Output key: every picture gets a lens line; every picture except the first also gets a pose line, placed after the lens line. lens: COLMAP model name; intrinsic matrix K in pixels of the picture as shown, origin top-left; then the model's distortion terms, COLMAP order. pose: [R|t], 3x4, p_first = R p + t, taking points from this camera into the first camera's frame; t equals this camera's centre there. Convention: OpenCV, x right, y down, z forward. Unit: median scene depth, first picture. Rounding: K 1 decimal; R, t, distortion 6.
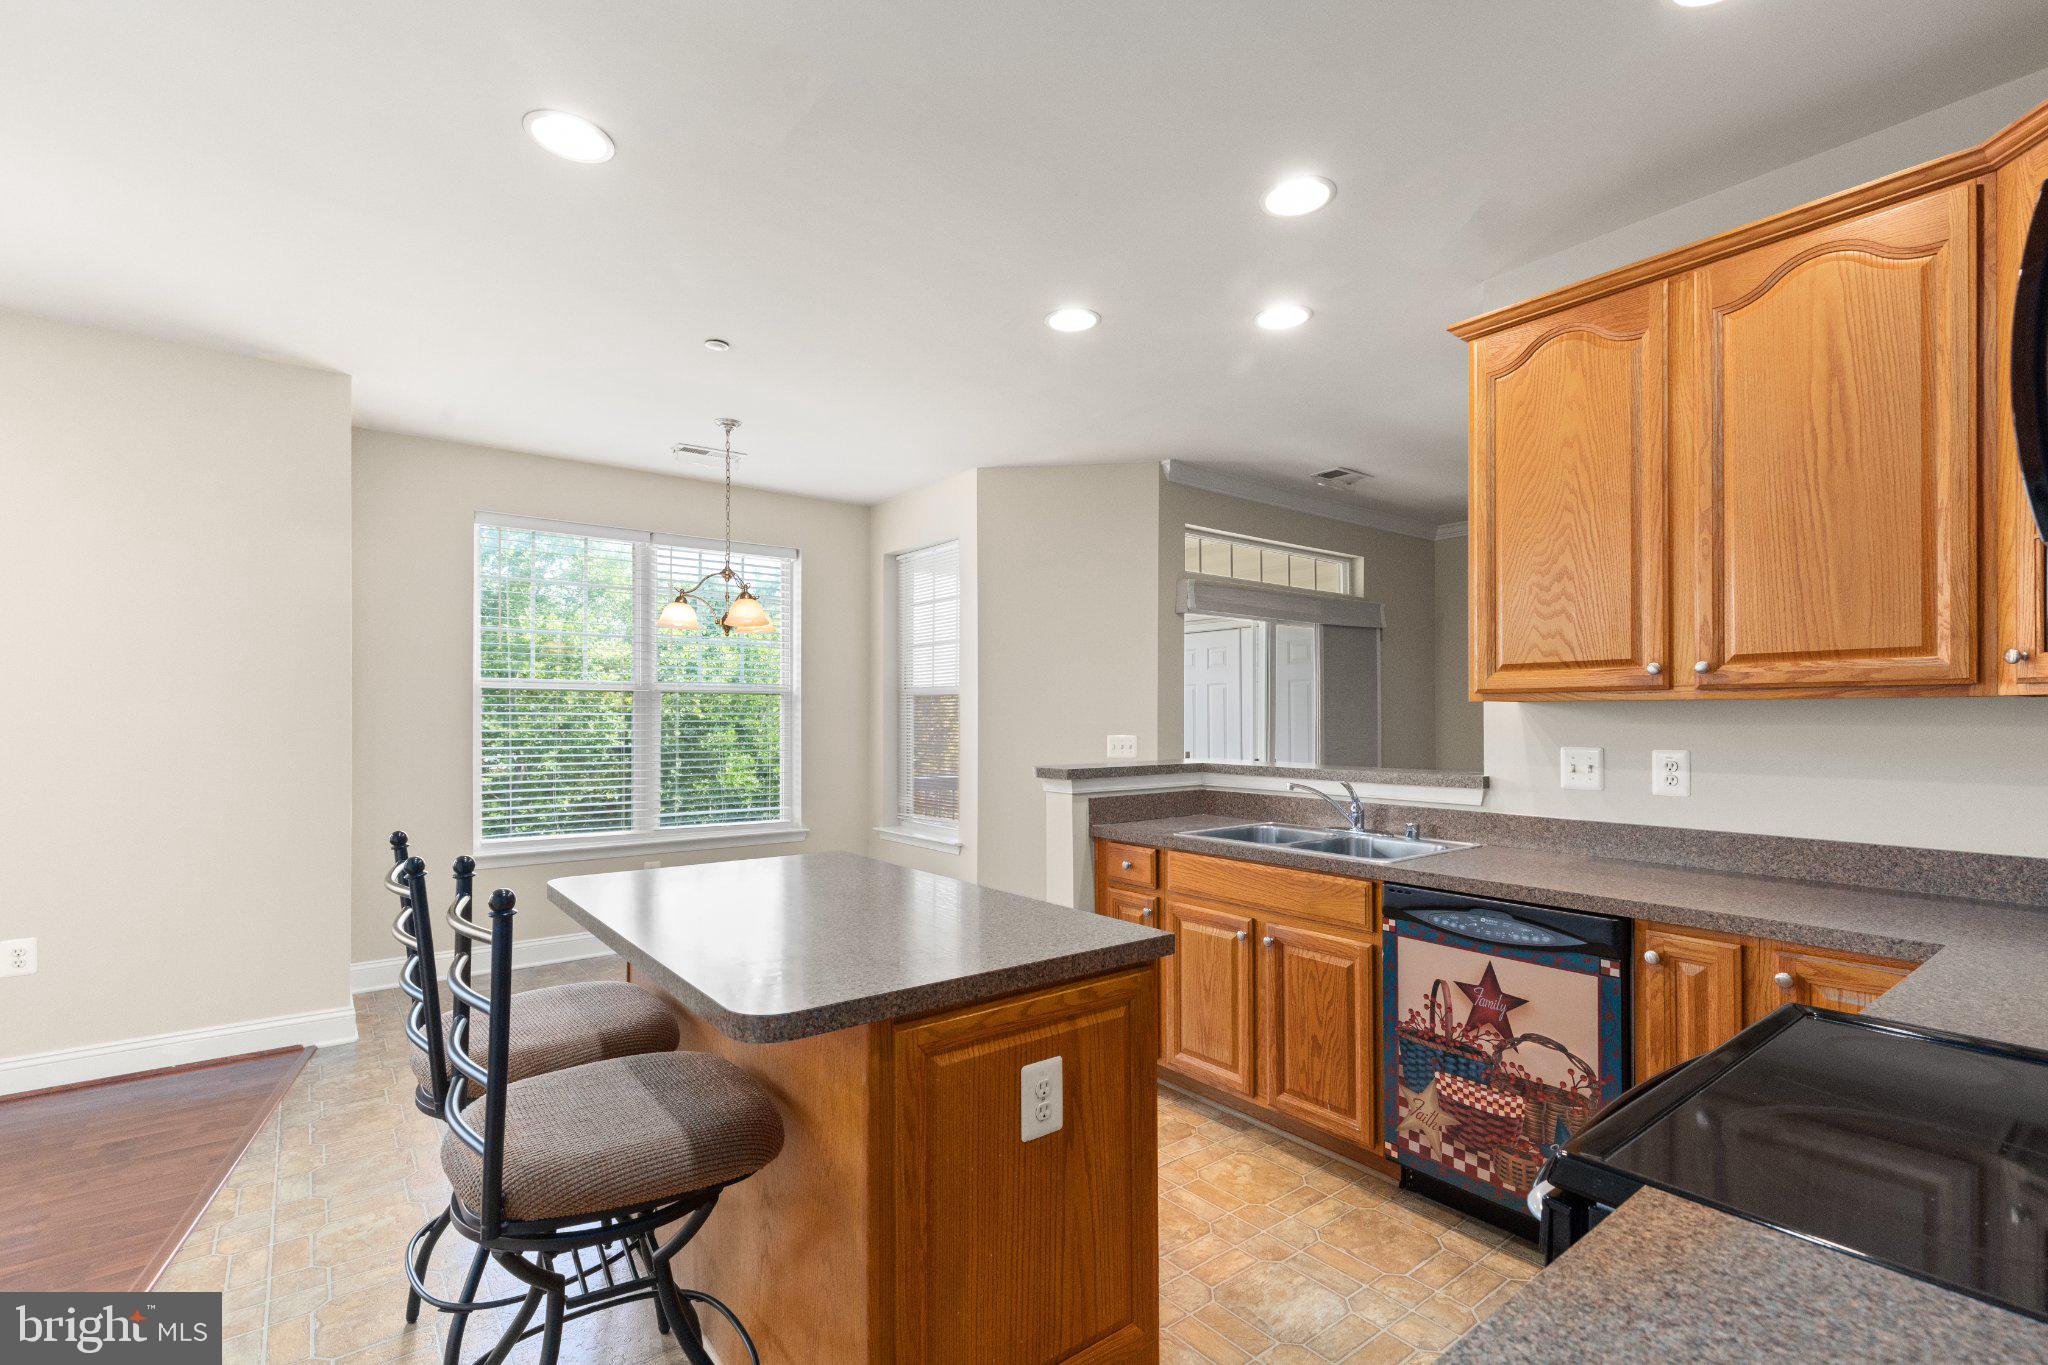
lens RADIAL K [[928.7, 0, 1023.7], [0, 928.7, 714.3], [0, 0, 1]] dist [-0.000397, -0.000151]
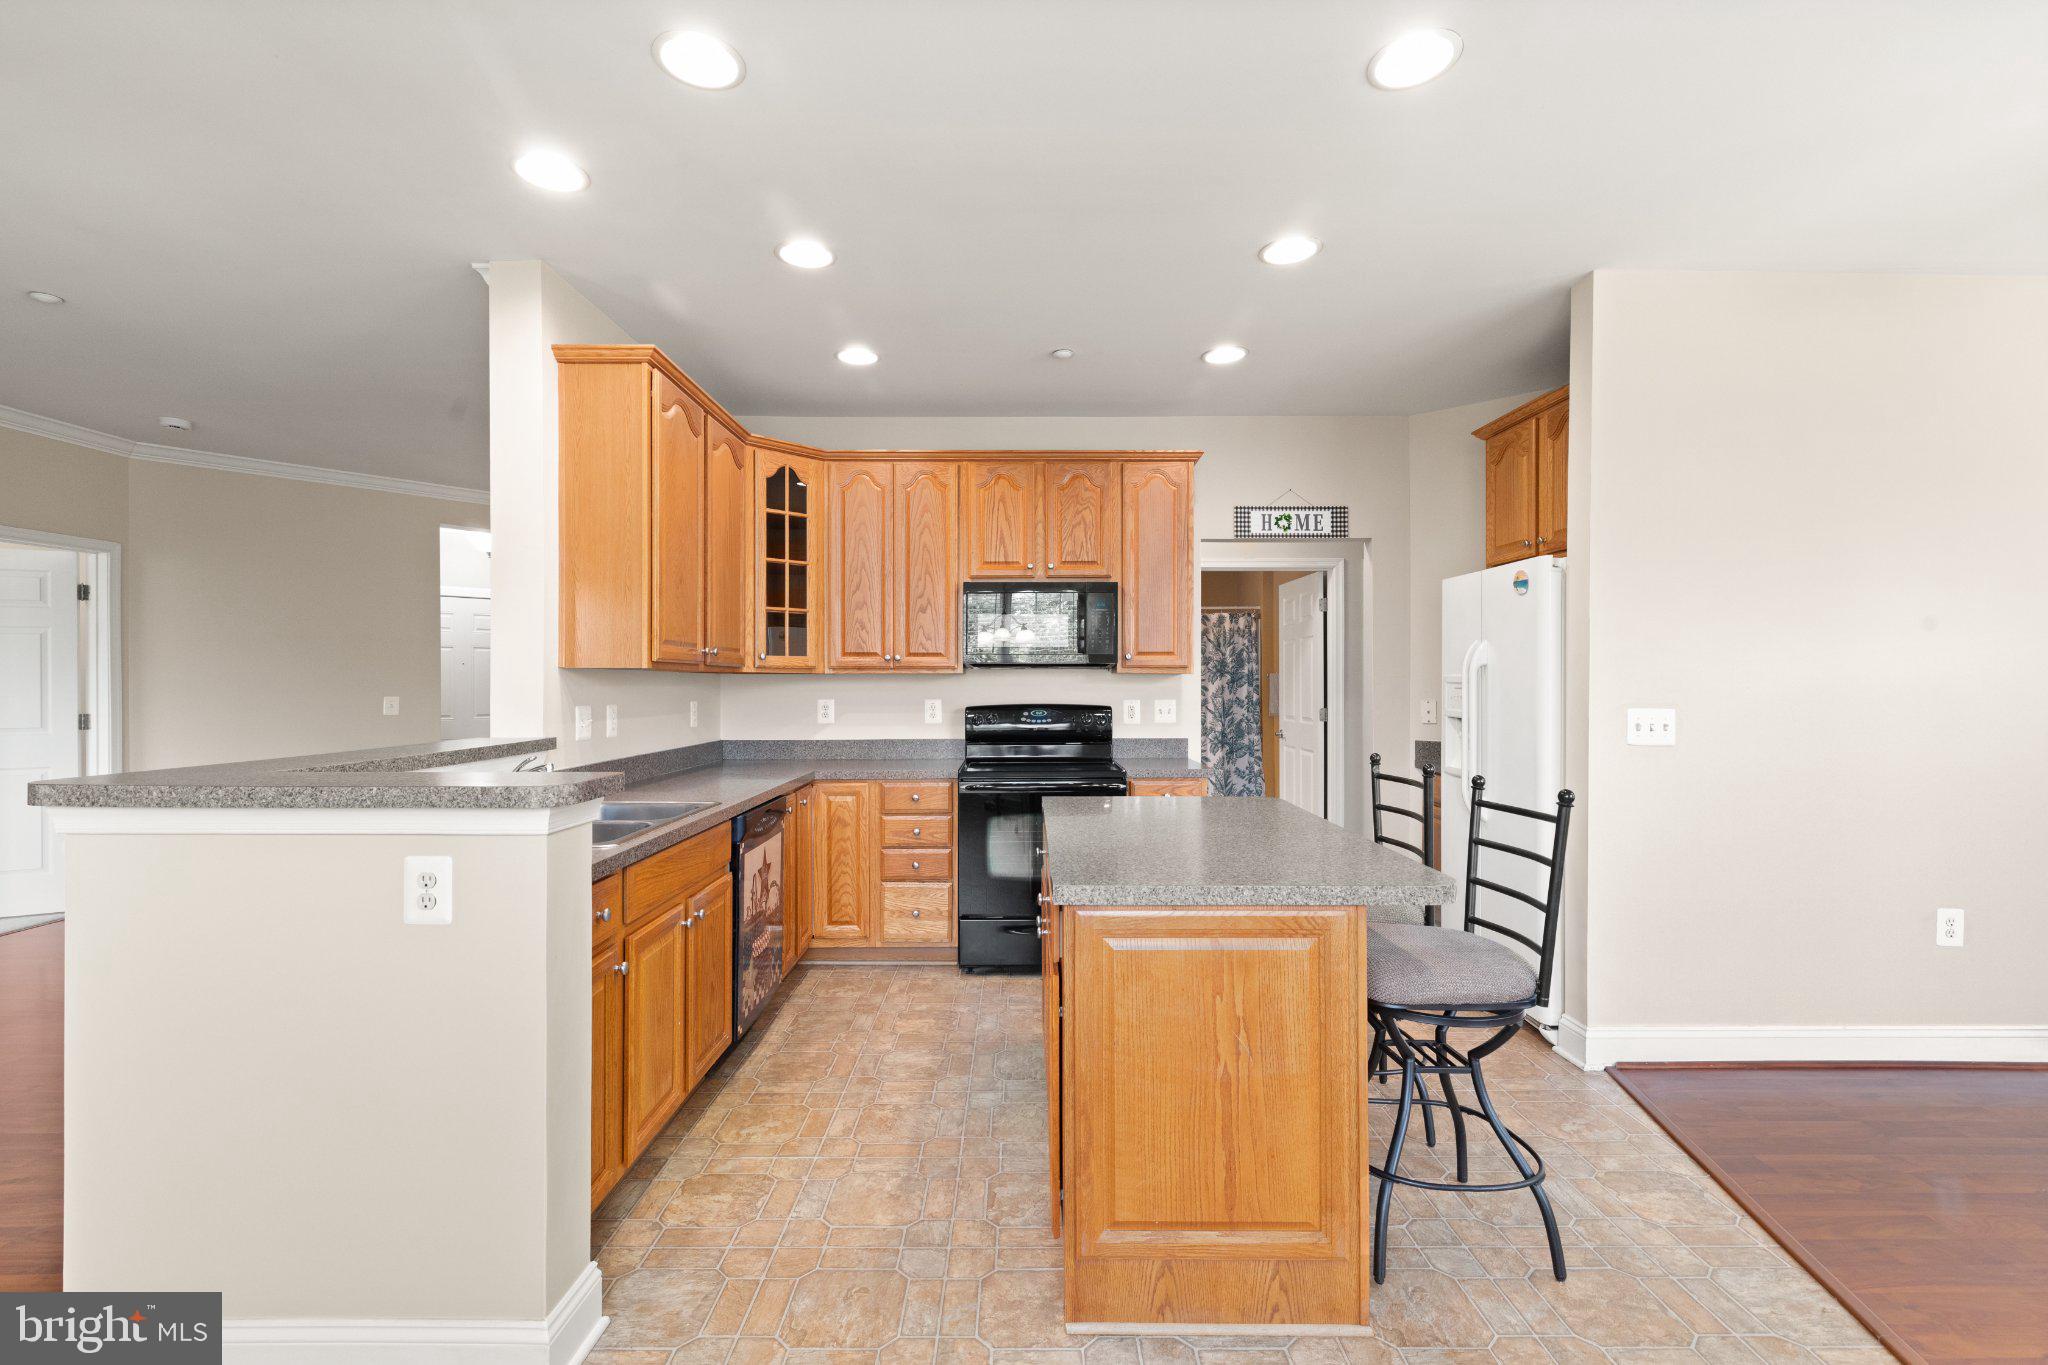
lens RADIAL K [[926.6, 0, 1024.0], [0, 926.6, 682.5], [0, 0, 1]] dist [0.001276, 0.000258]
pose [[-0.793293, -0.001491, 0.608839, -0.654867], [-0.001547, 0.999999, 0.000432, 0.002177], [-0.608839, -0.000599, -0.793294, 1.735156]]
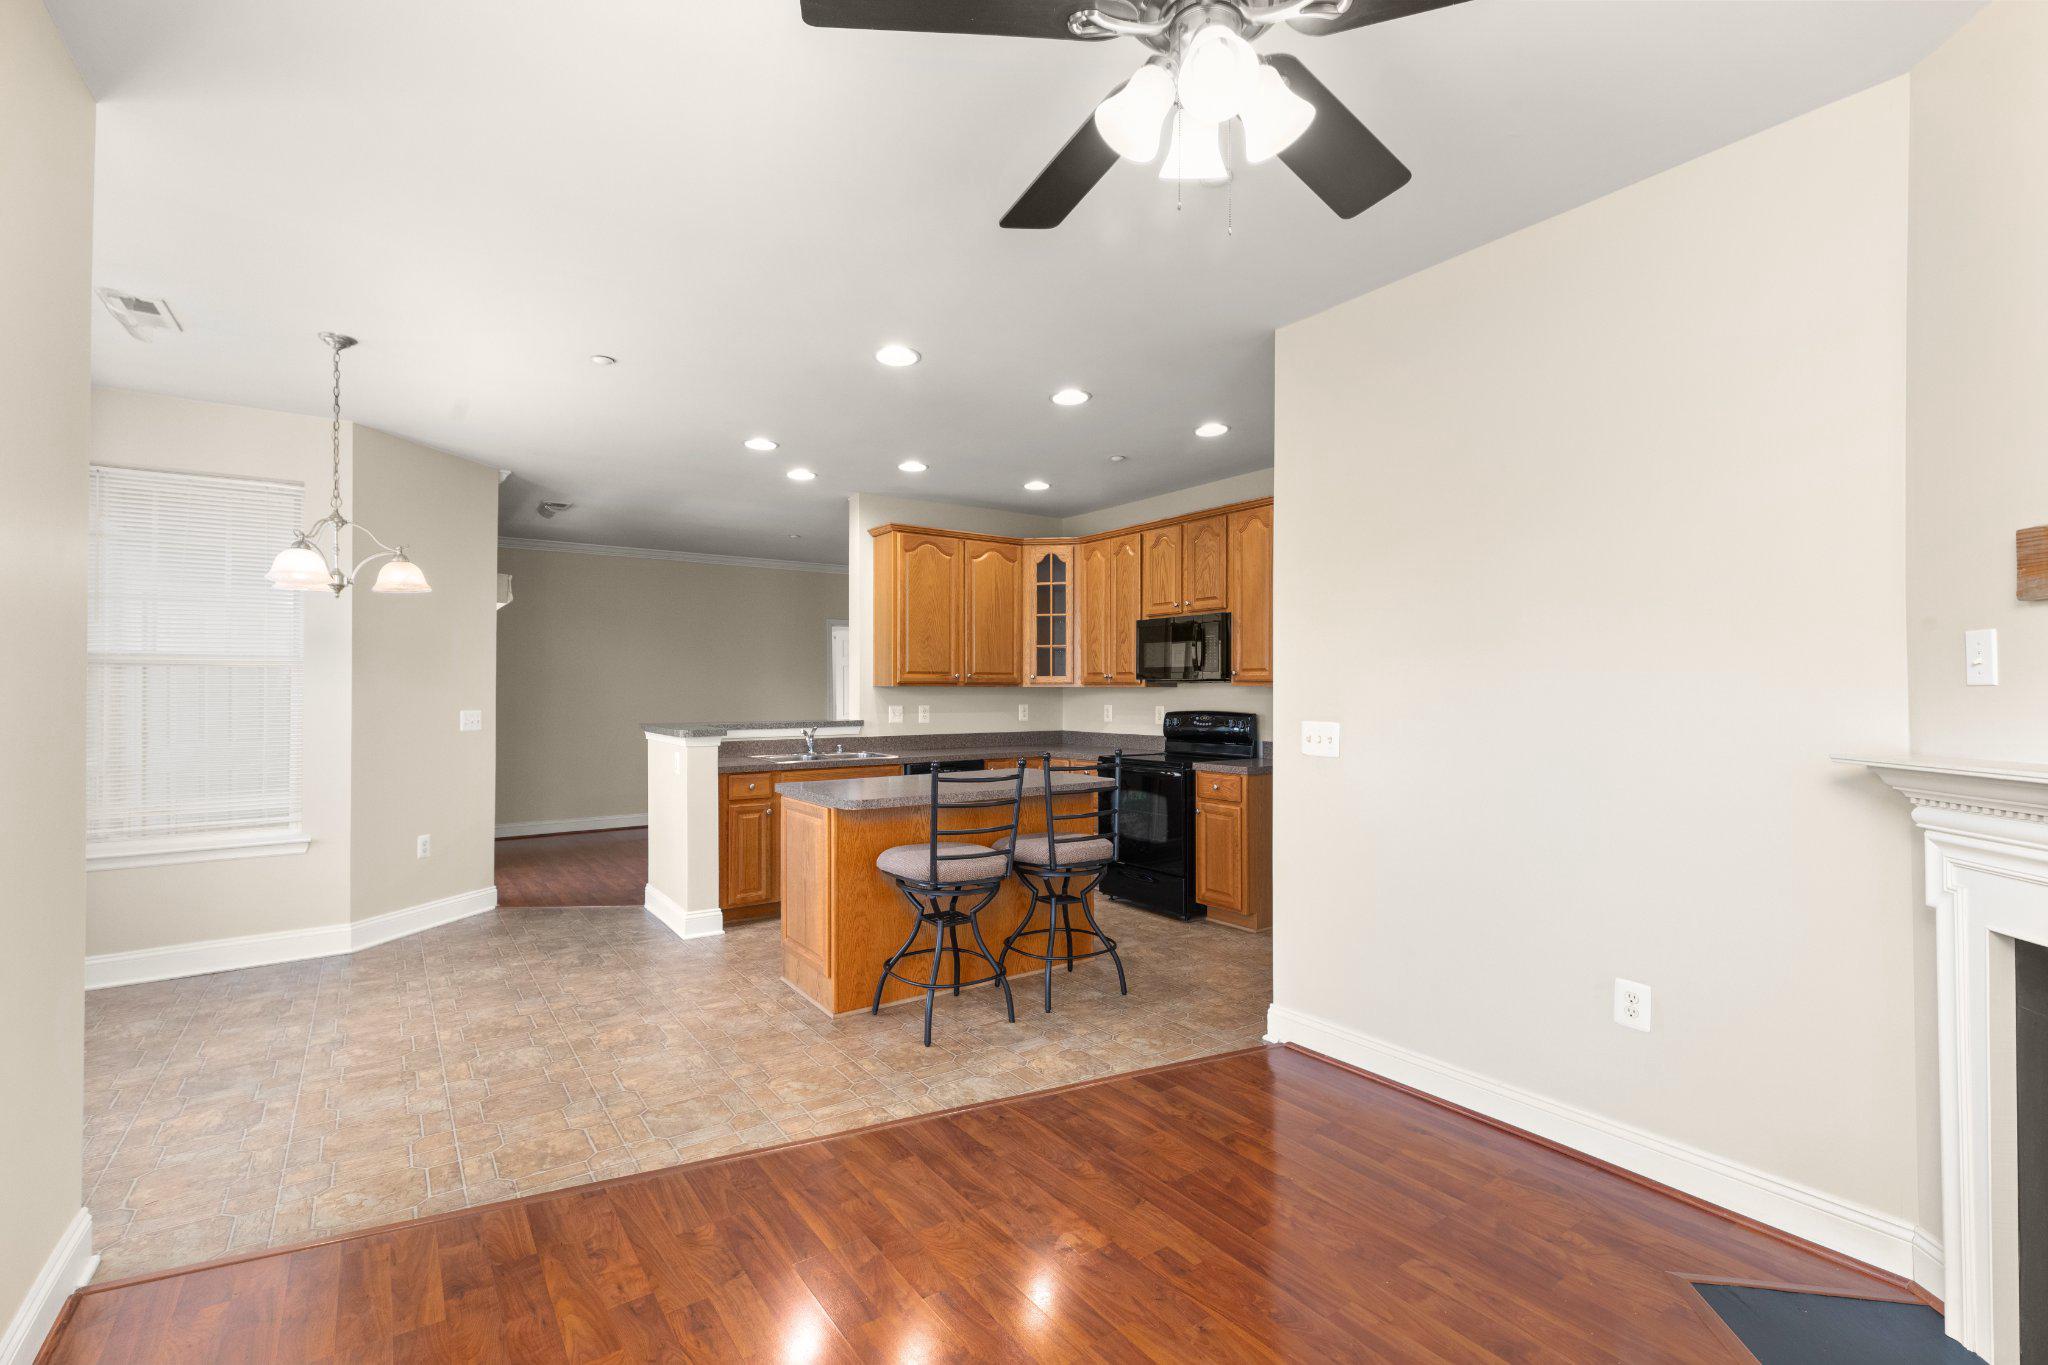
lens RADIAL K [[926.6, 0, 1024.0], [0, 926.6, 682.5], [0, 0, 1]] dist [0.001276, 0.000258]
pose [[0.040228, 0.005920, 0.999173, -1.909904], [-0.002336, 0.999980, -0.005831, -0.011319], [-0.999188, -0.002100, 0.040241, 0.611434]]
